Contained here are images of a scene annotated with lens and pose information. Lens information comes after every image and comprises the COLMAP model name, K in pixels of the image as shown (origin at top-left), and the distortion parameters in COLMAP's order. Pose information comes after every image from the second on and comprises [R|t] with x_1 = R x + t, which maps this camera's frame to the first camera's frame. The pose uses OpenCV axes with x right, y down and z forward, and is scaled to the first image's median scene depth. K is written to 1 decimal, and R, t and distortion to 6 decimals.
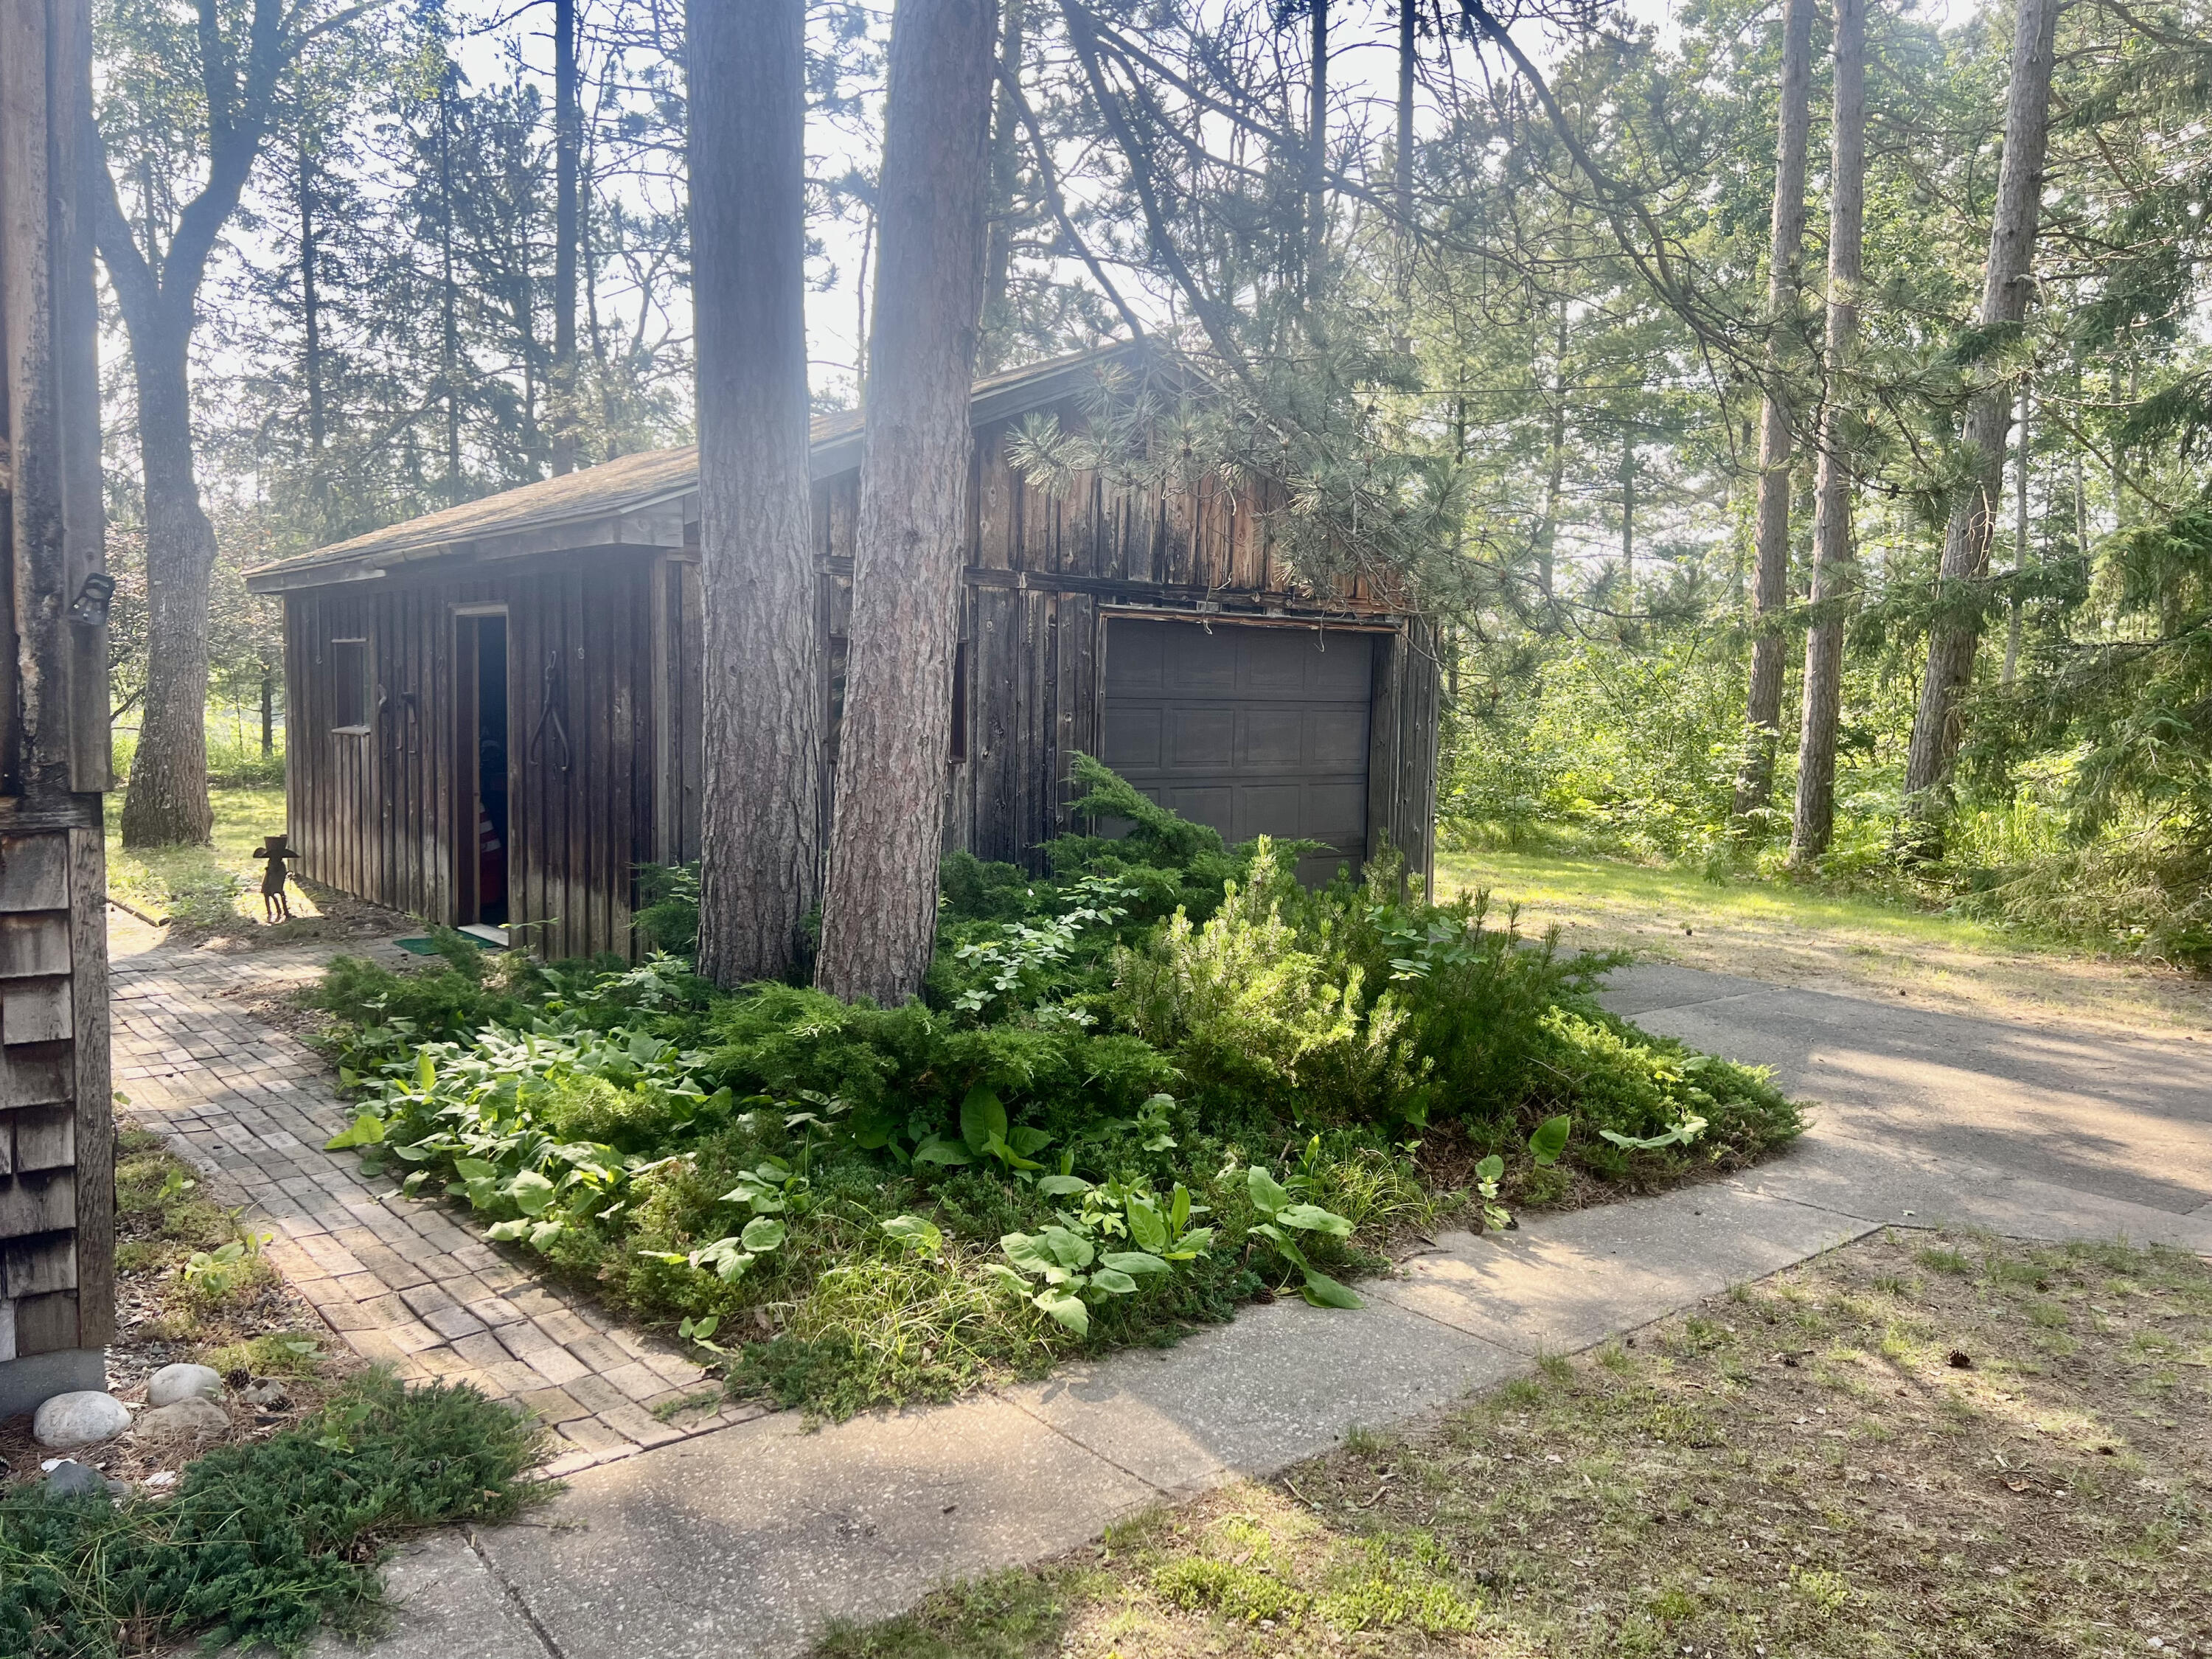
lens RADIAL K [[1645.4, 0, 1106.0], [0, 1645.4, 829.5], [0, 0, 1]] dist [0.091076, -0.139159]
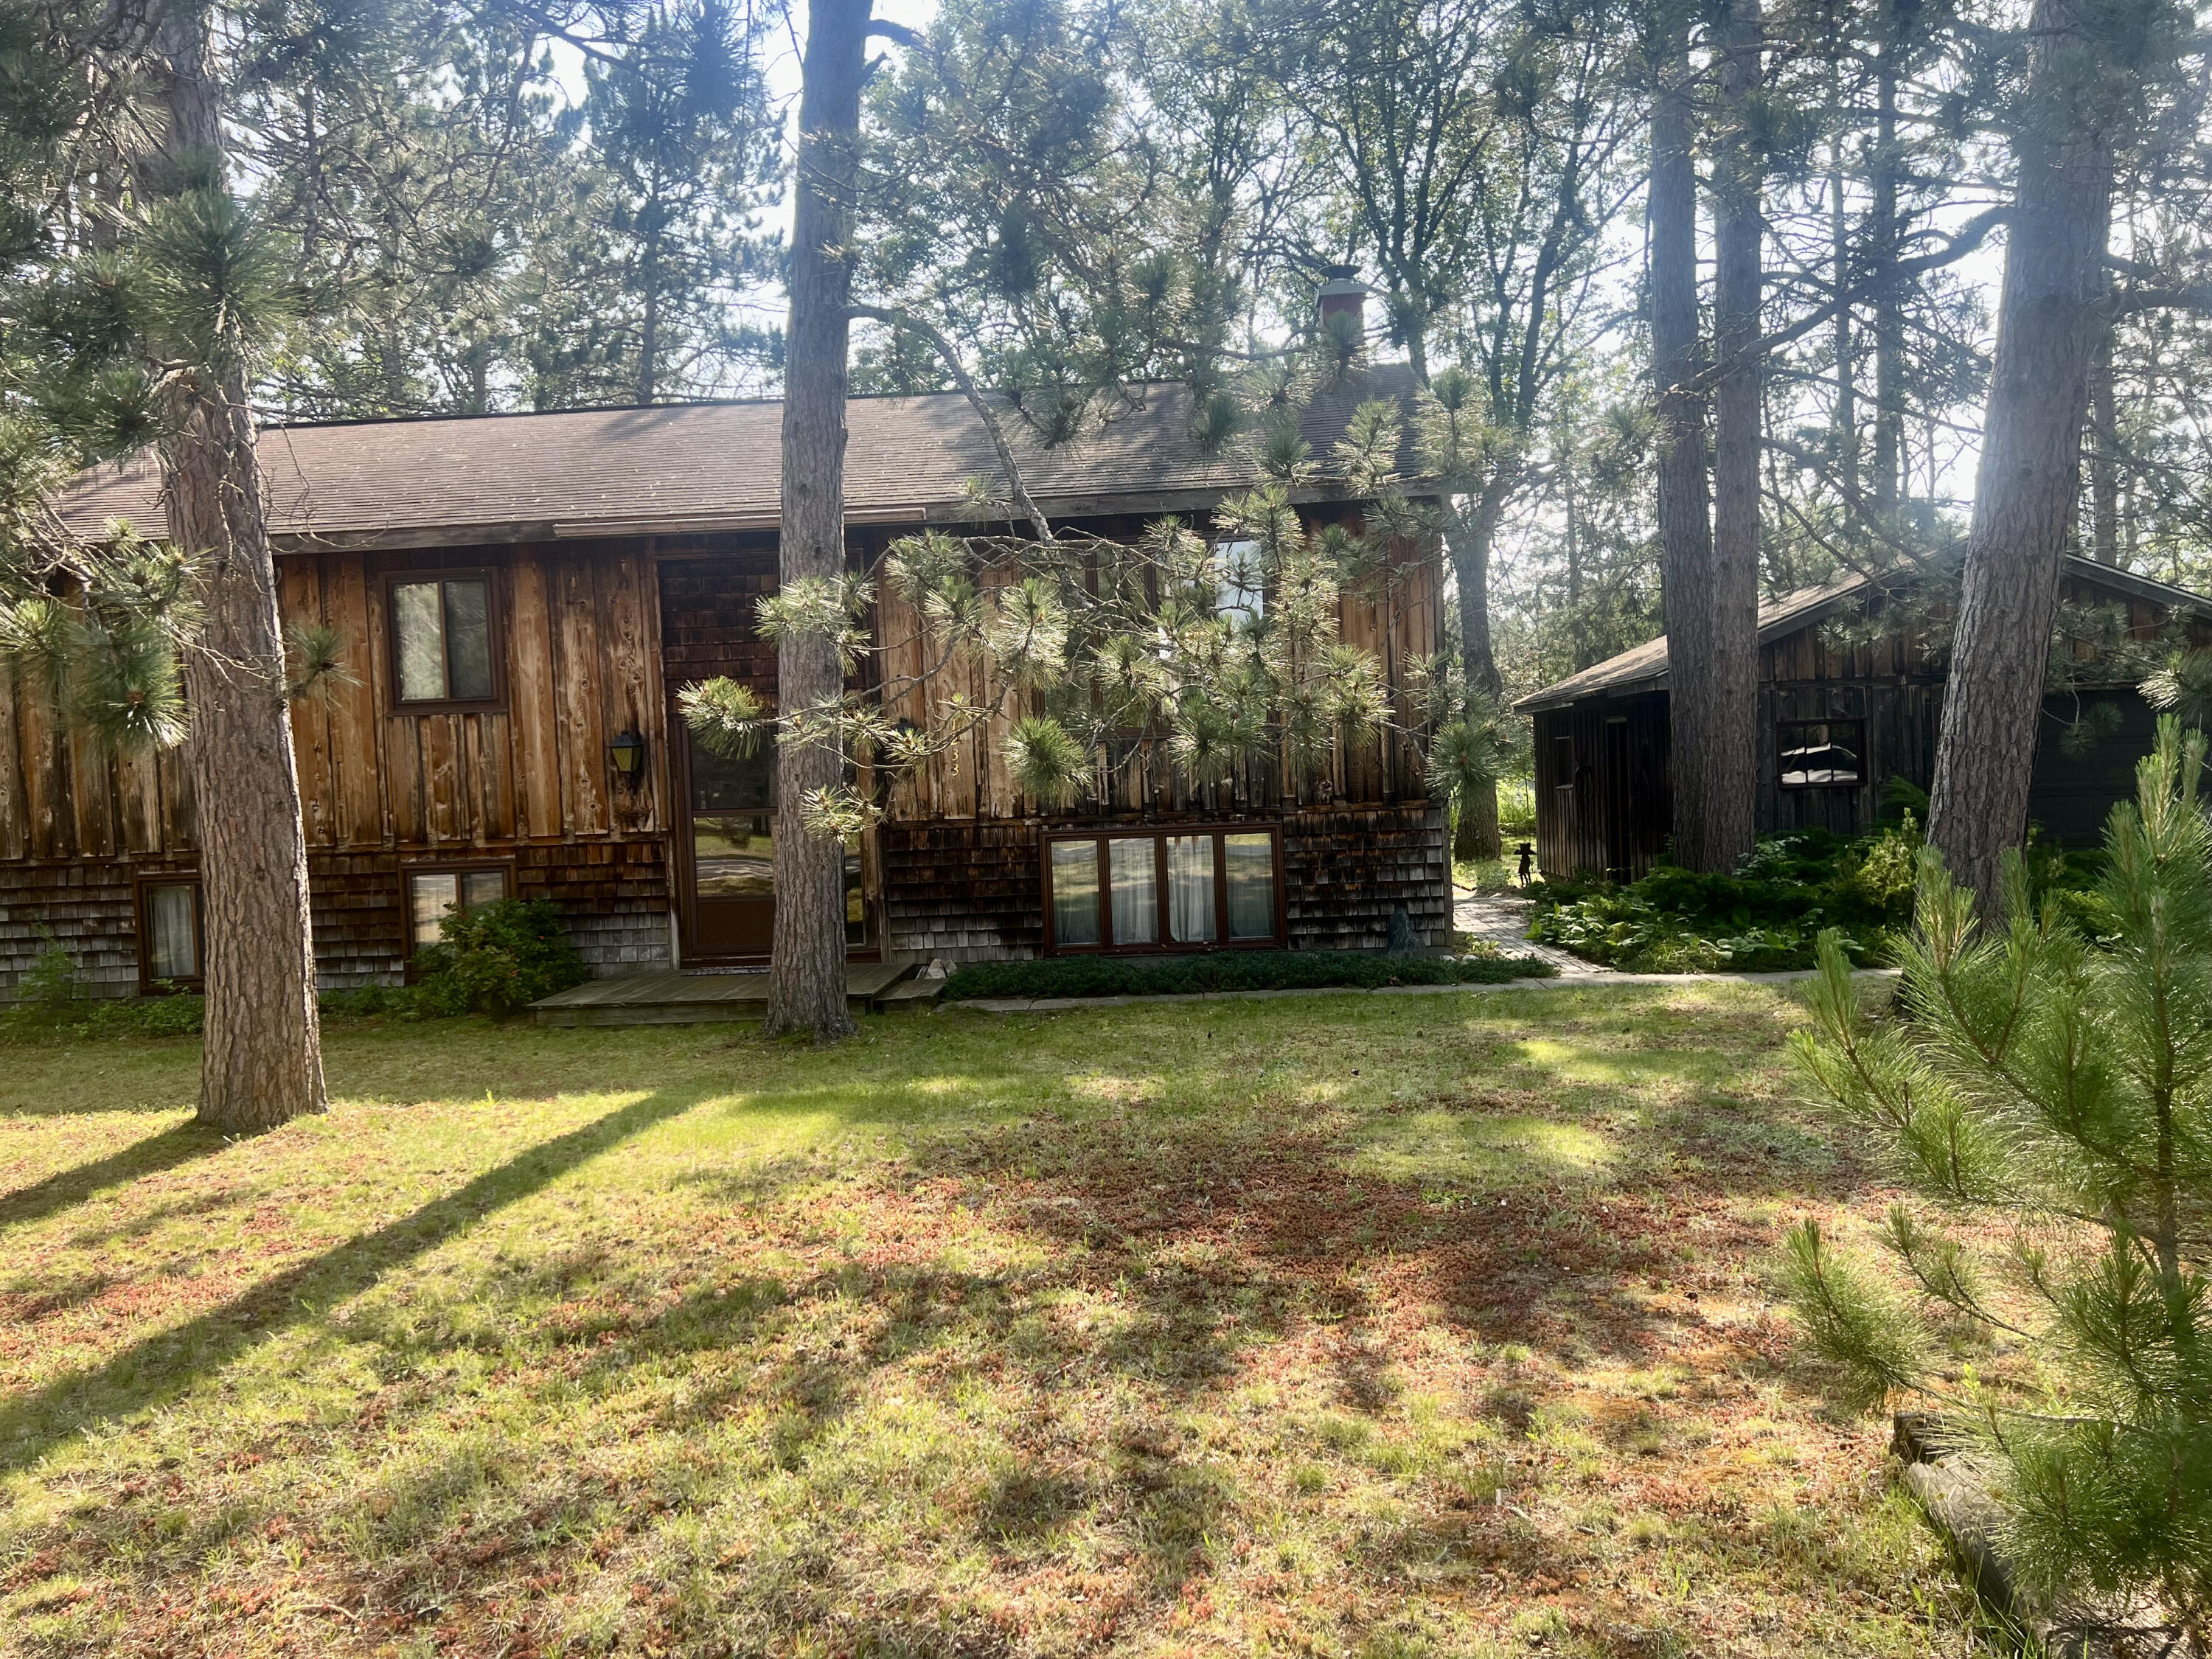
lens RADIAL K [[1645.4, 0, 1106.0], [0, 1645.4, 829.5], [0, 0, 1]] dist [0.091076, -0.139159]
pose [[0.737305, -0.030993, -0.674849, 0.504025], [0.001282, 0.999009, -0.044479, 0.078821], [0.675559, 0.031930, 0.736614, -0.856660]]
